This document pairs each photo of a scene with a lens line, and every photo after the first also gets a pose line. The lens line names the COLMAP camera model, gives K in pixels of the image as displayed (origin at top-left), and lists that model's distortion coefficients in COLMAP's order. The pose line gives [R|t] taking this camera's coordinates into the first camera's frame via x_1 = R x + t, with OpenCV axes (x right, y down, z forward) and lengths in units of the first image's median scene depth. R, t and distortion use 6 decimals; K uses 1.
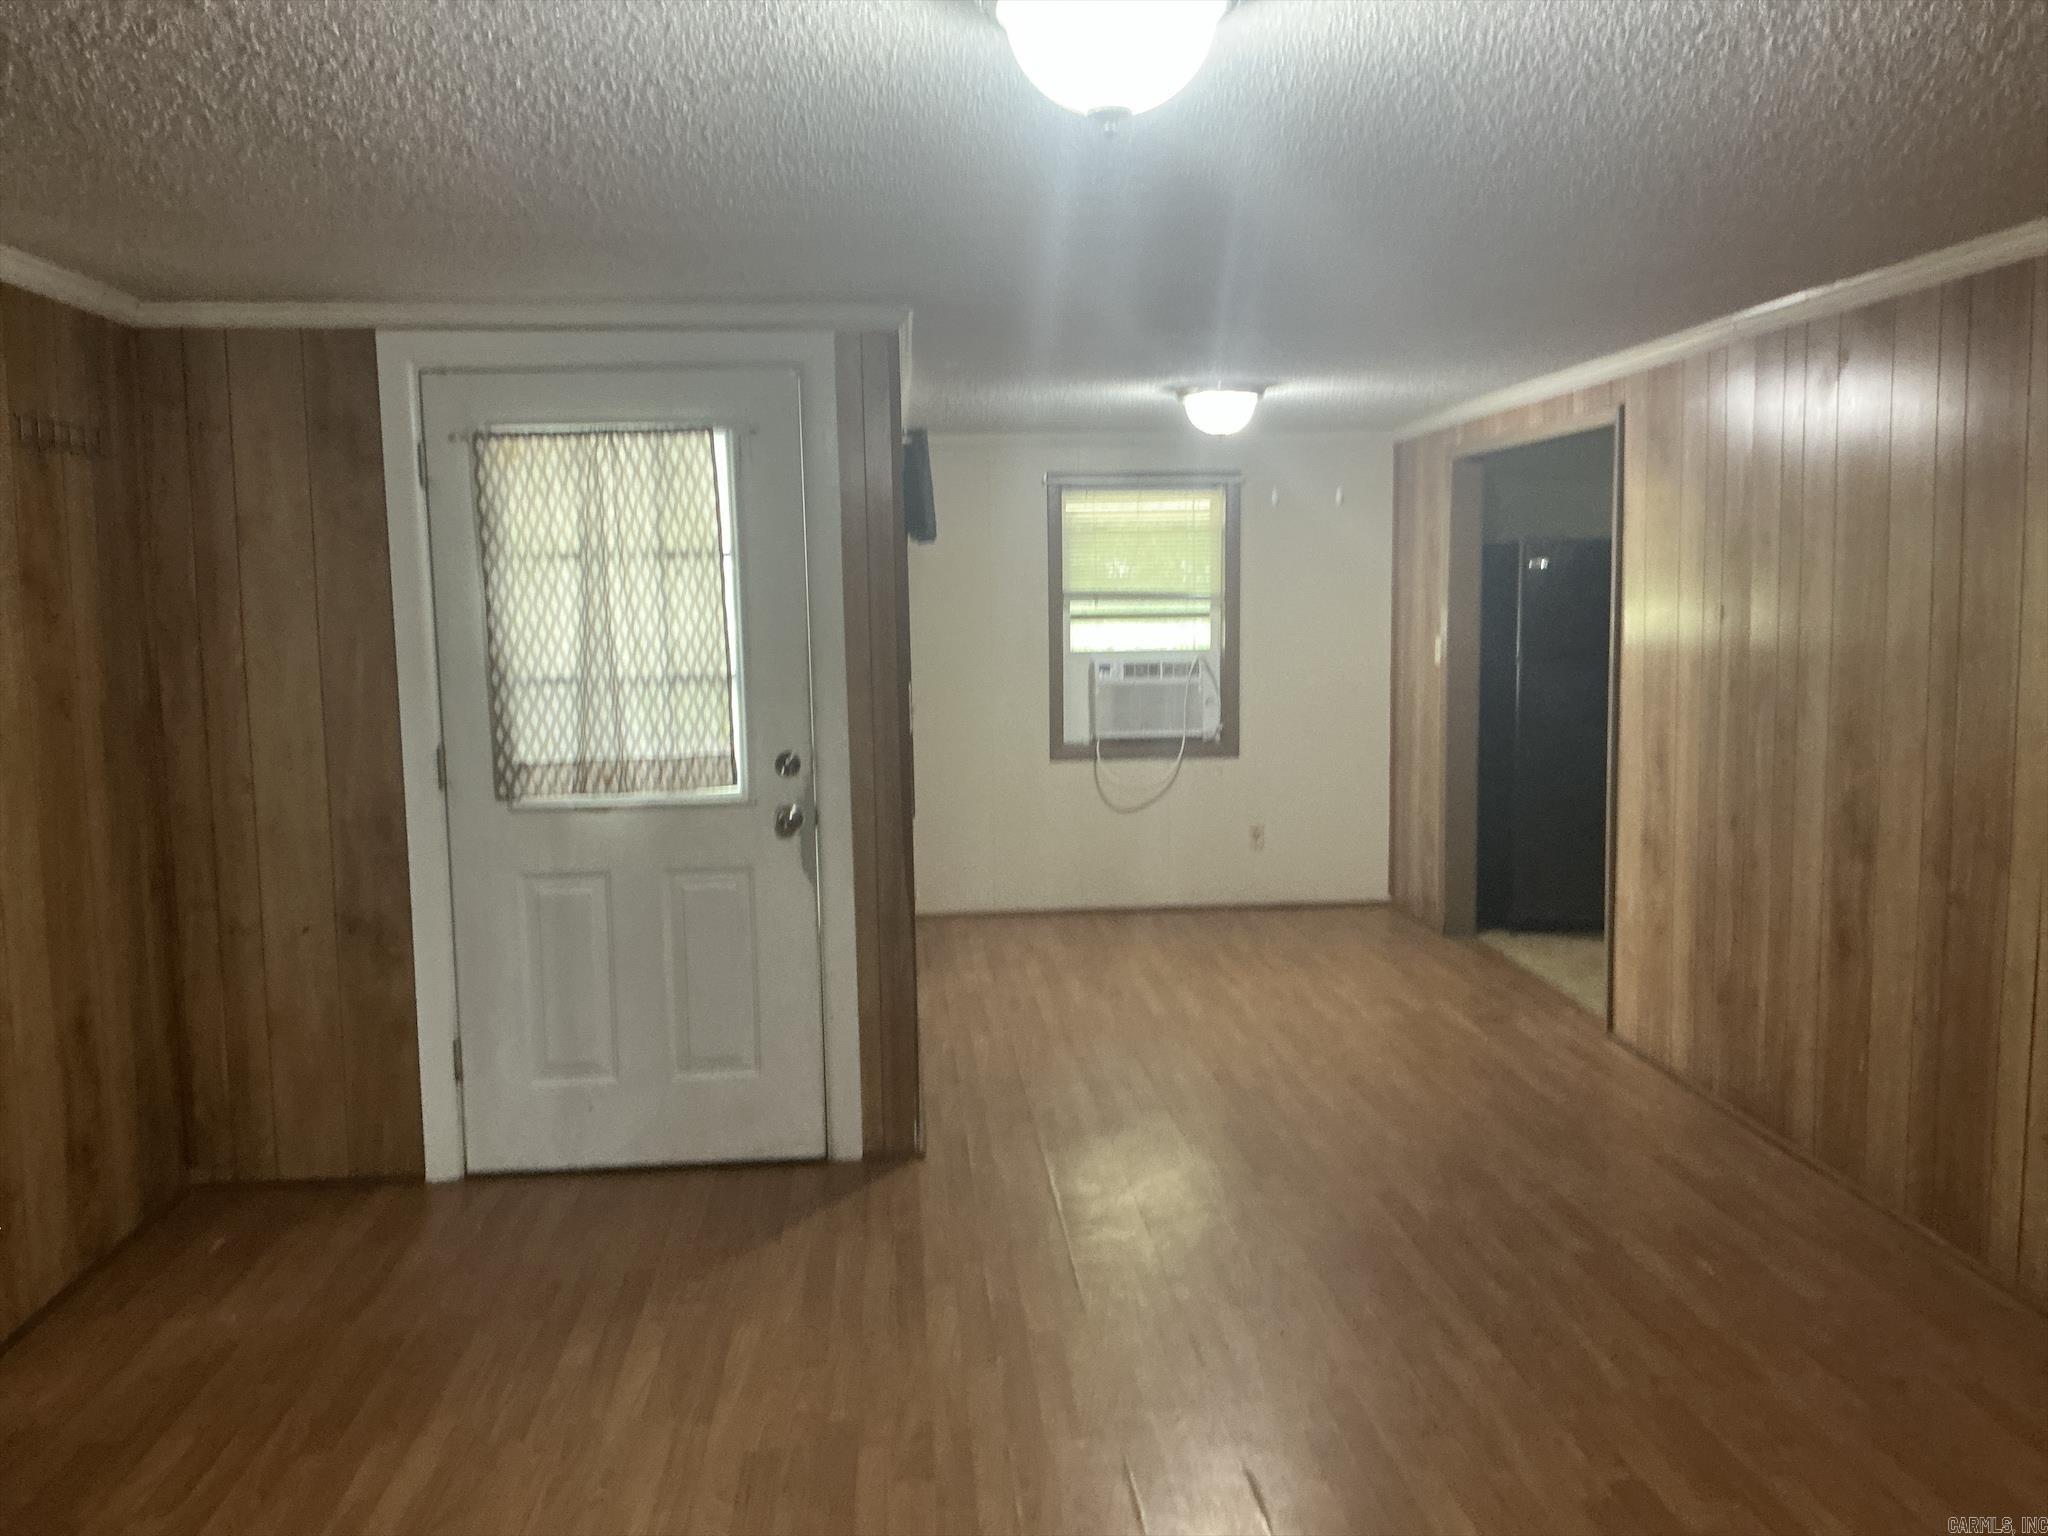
lens RADIAL K [[1706.7, 0, 1026.2], [0, 1706.7, 778.6], [0, 0, 1]] dist [0.137398, -0.259285]
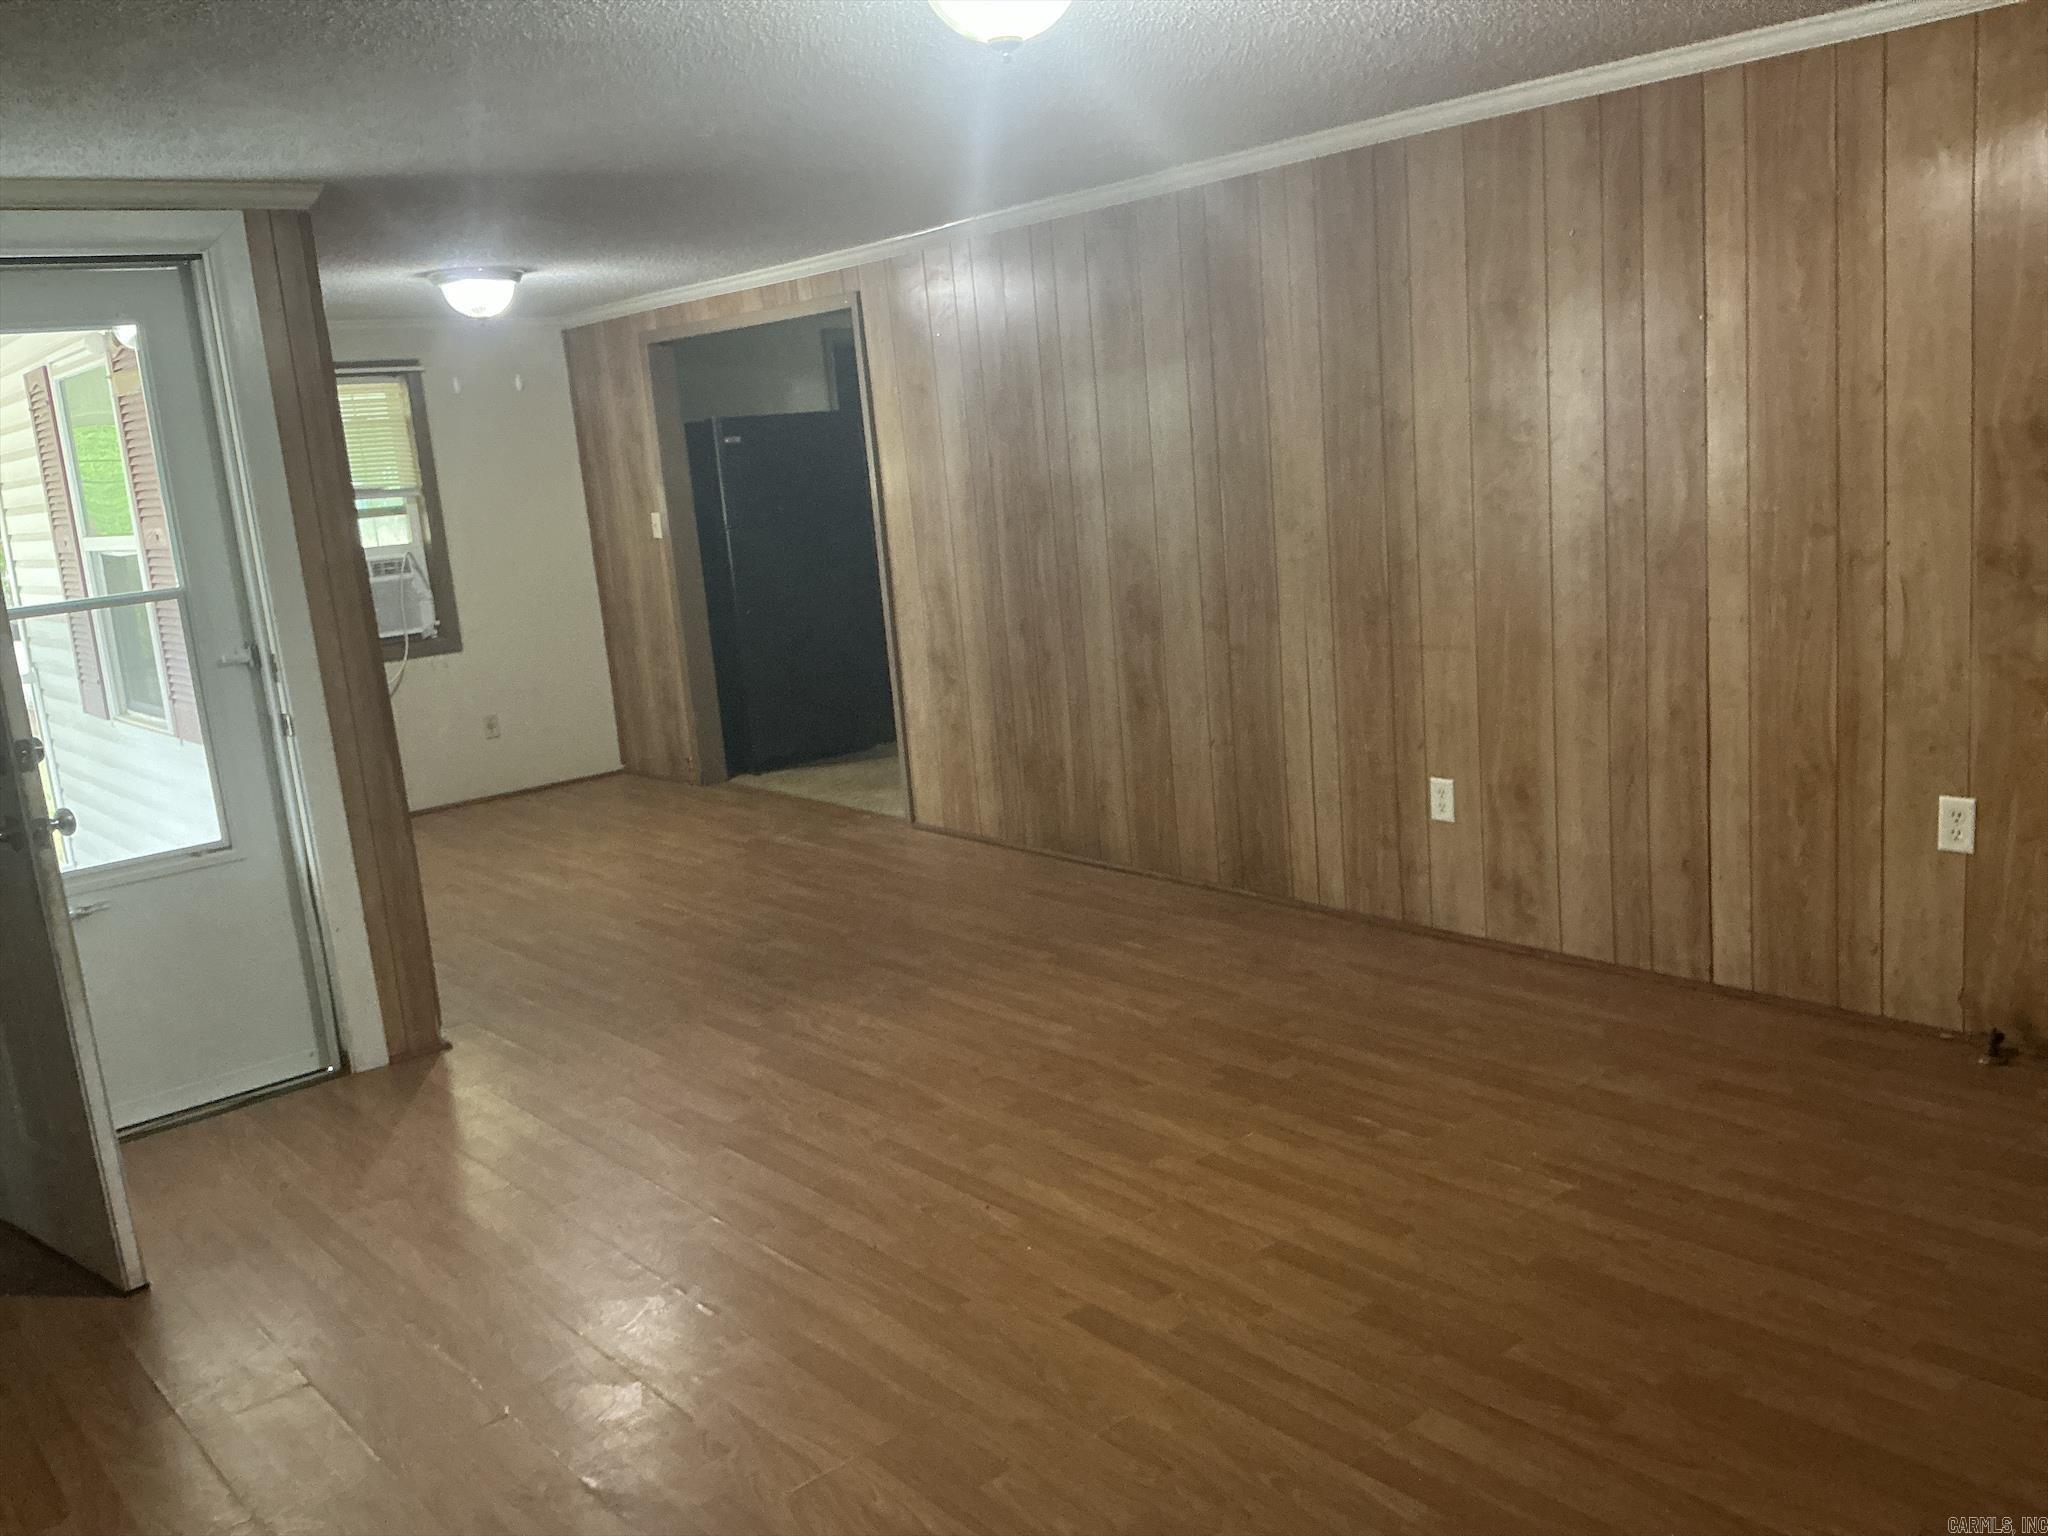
lens RADIAL K [[1706.7, 0, 1026.2], [0, 1706.7, 778.6], [0, 0, 1]] dist [0.137398, -0.259285]
pose [[0.811097, -0.169121, 0.559929, -0.195605], [0.136677, 0.985586, 0.099700, 0.005920], [-0.568719, -0.004337, 0.822520, -0.017538]]
